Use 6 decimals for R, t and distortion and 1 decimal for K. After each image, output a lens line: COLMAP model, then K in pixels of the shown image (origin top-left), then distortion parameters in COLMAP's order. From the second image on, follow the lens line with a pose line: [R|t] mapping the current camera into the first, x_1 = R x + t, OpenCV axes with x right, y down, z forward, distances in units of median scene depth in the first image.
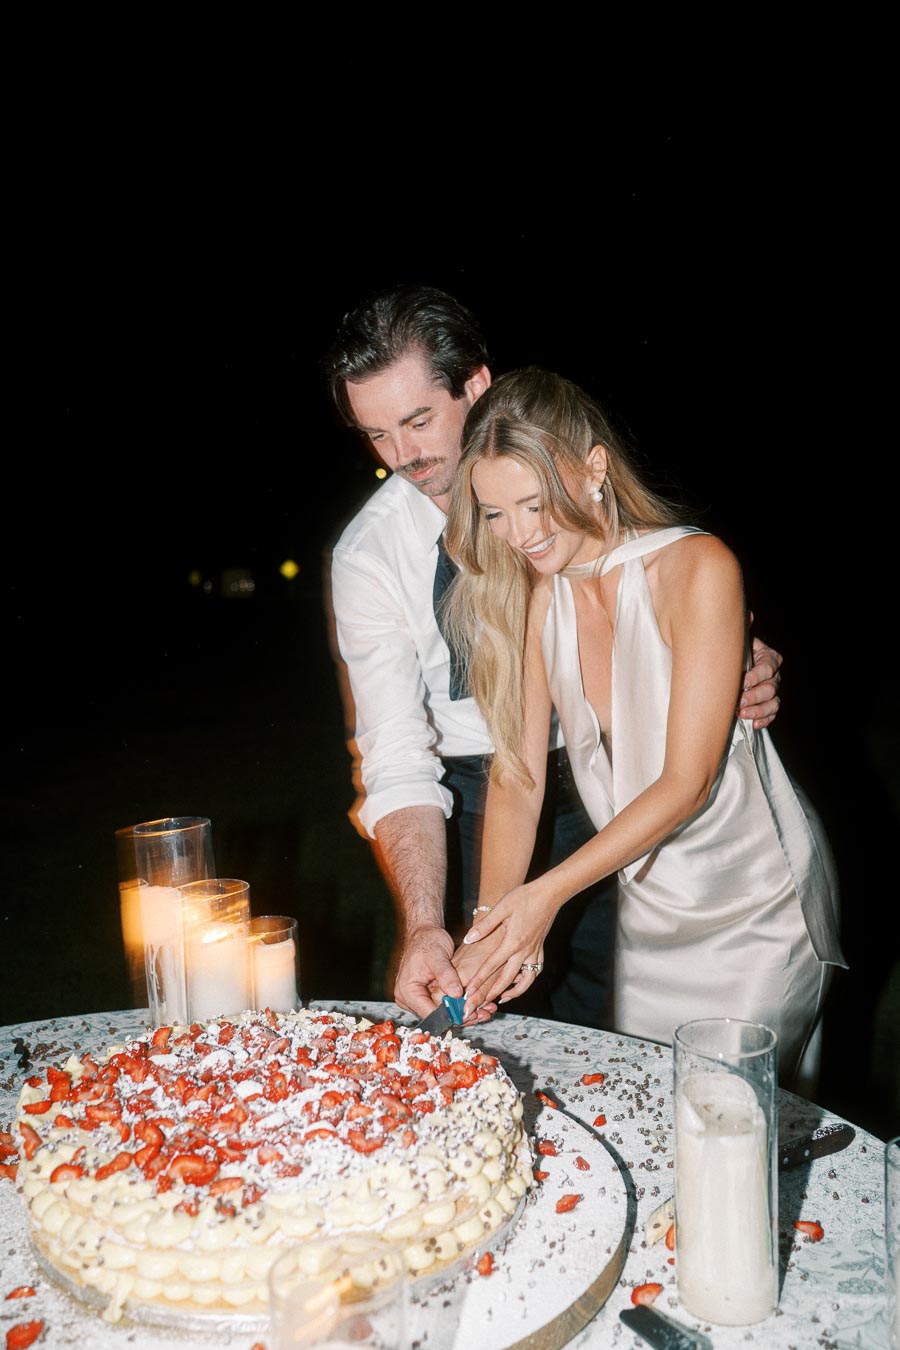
lens RADIAL K [[1286.3, 0, 446.7], [0, 1286.3, 663.5], [0, 0, 1]] dist [-0.008141, 0.000000]
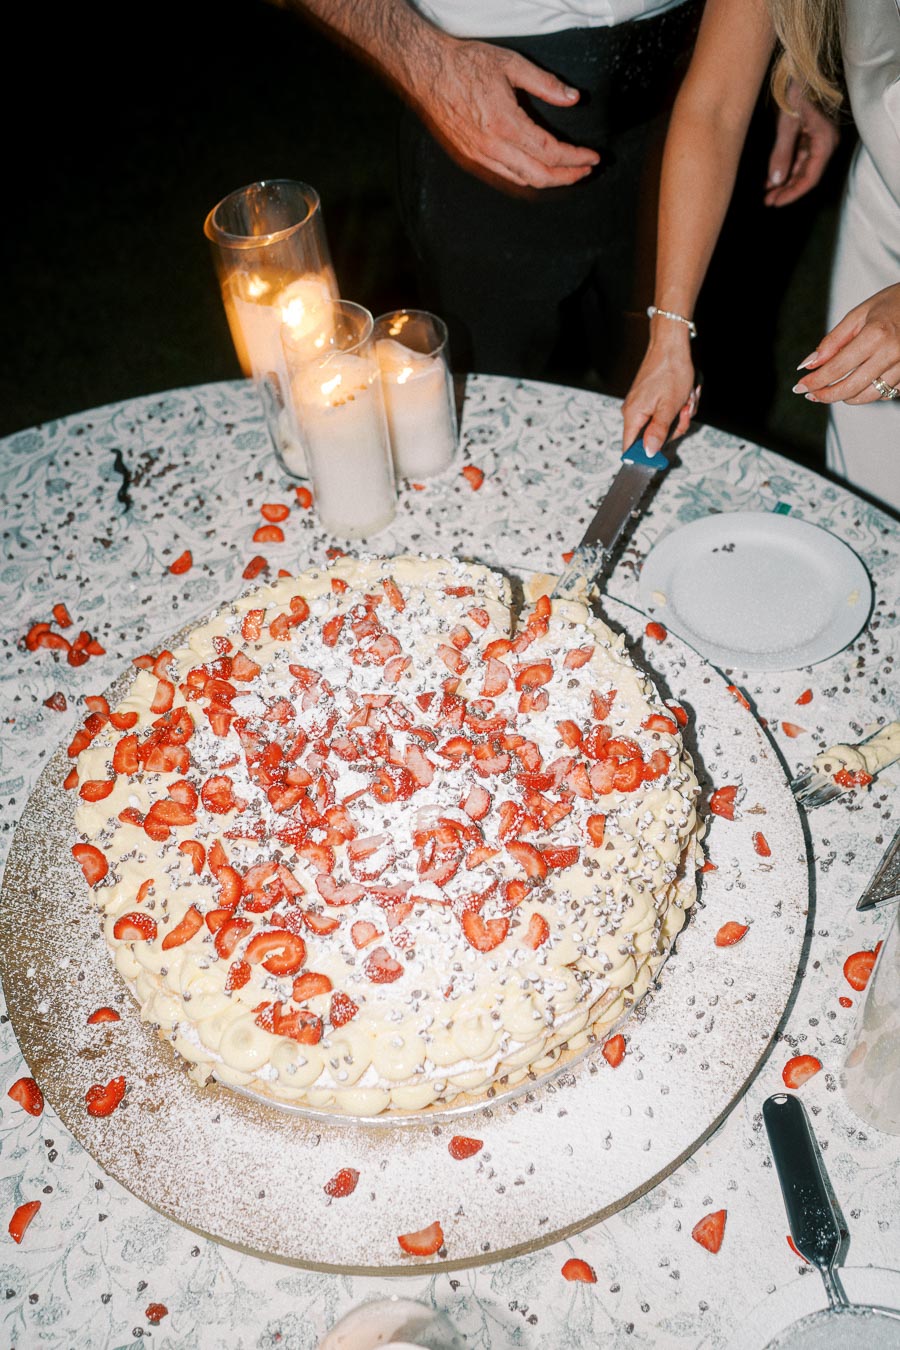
lens RADIAL K [[1286.3, 0, 445.1], [0, 1286.3, 671.4], [0, 0, 1]] dist [-0.008141, 0.000000]
pose [[0.985110, 0.113826, -0.128847, -0.000508], [0.016696, 0.682559, 0.730639, -0.348019], [0.171112, -0.721912, 0.670496, 0.605608]]
